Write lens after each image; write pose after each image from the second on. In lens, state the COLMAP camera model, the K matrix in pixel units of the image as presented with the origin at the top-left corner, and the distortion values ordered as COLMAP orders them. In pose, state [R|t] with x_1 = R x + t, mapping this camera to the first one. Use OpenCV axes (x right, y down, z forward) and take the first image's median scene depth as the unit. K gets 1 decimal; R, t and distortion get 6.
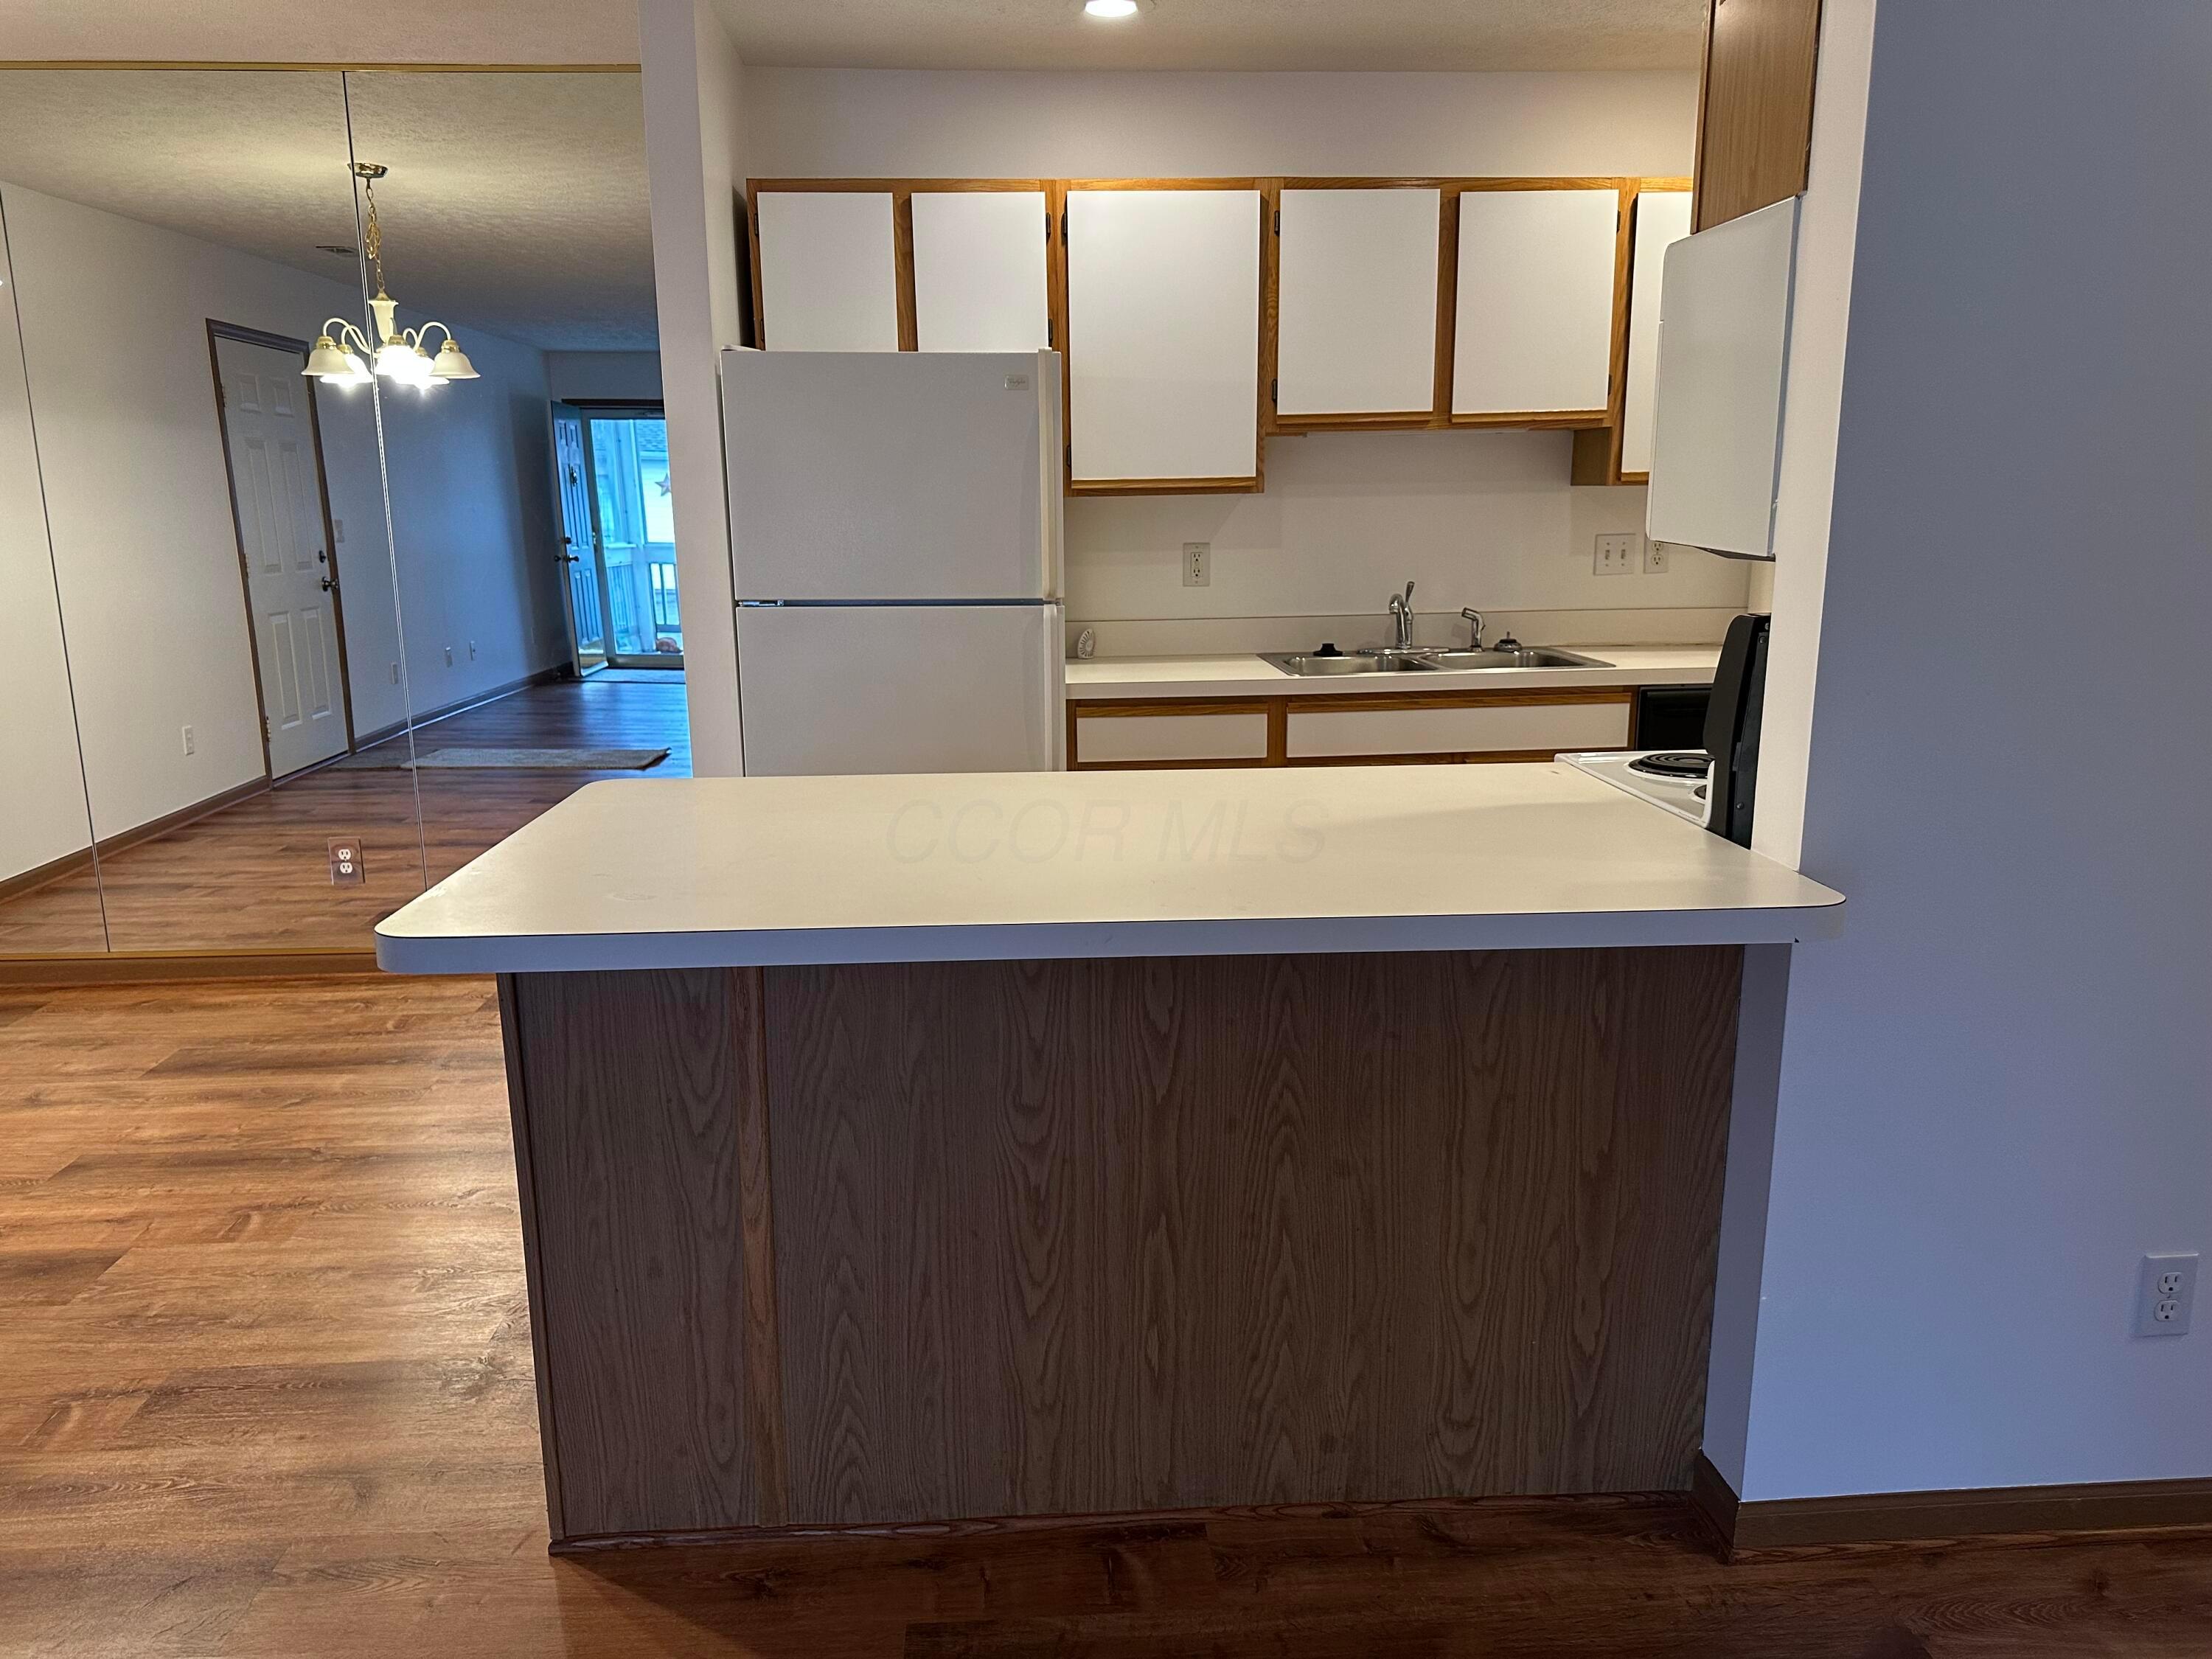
lens RADIAL K [[1577.2, 0, 1092.7], [0, 1577.2, 843.3], [0, 0, 1]] dist [0.086940, -0.142298]
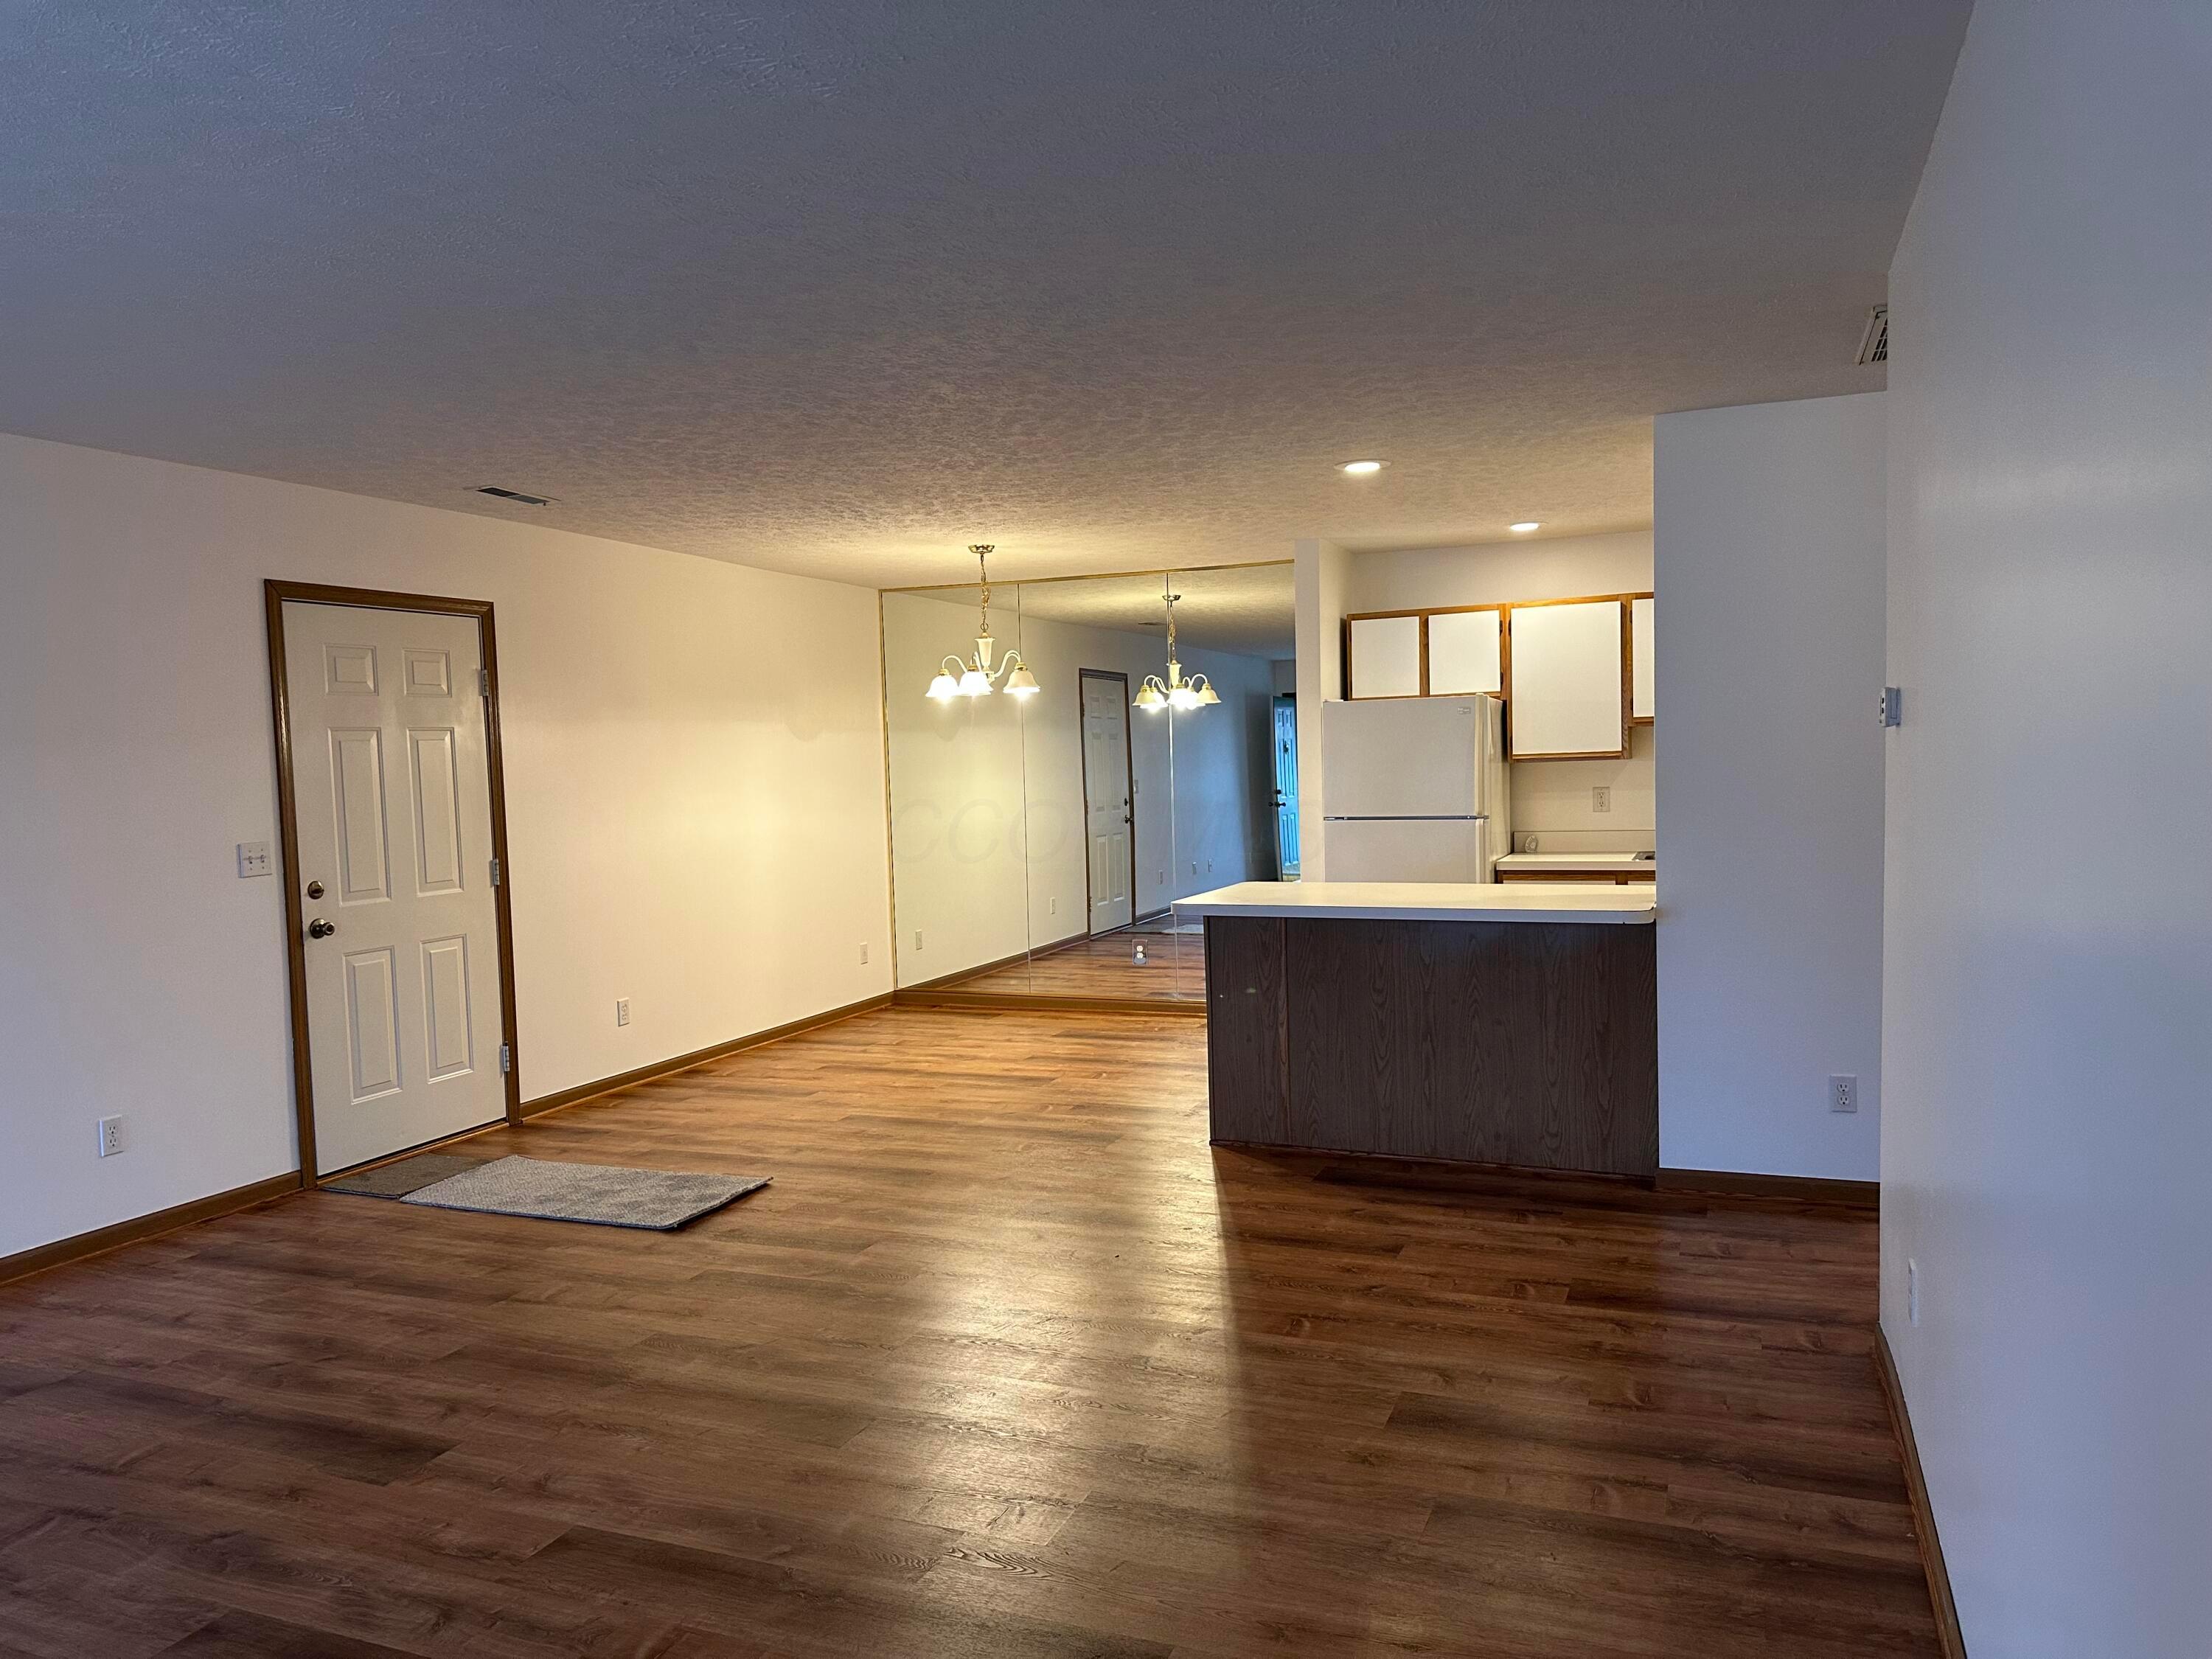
lens RADIAL K [[1577.2, 0, 1092.7], [0, 1577.2, 843.3], [0, 0, 1]] dist [0.086940, -0.142298]
pose [[0.902500, 0.005937, -0.430649, 0.352439], [-0.071410, 0.988128, -0.136029, 0.164257], [0.424728, 0.153519, 0.892209, -0.870113]]
